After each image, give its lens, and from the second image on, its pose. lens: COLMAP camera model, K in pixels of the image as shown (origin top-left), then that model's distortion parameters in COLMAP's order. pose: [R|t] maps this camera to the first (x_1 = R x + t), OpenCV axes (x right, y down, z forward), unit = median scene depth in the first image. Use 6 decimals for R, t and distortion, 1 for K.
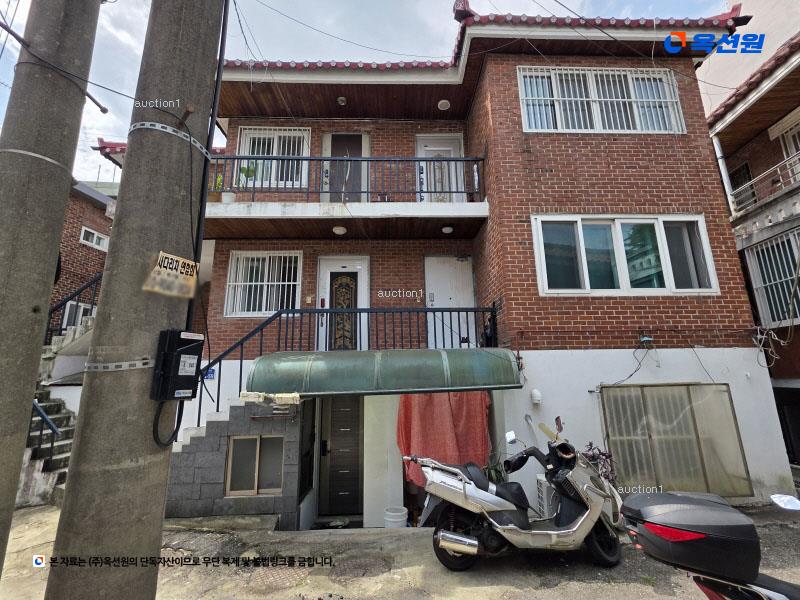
lens RADIAL K [[361.2, 0, 398.3], [0, 361.2, 294.6], [0, 0, 1]] dist [0.000476, 0.000666]
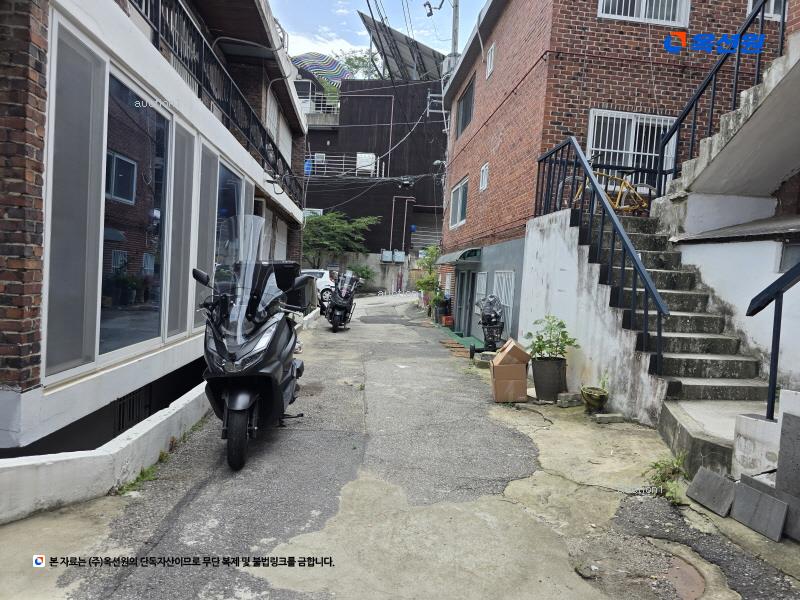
lens RADIAL K [[543.1, 0, 403.7], [0, 543.1, 300.7], [0, 0, 1]] dist [0.069370, -0.076960]
pose [[0.190441, 0.074064, -0.978901, -0.207731], [0.156543, 0.982100, 0.104761, 0.223282], [0.969137, -0.173191, 0.175438, 0.486732]]
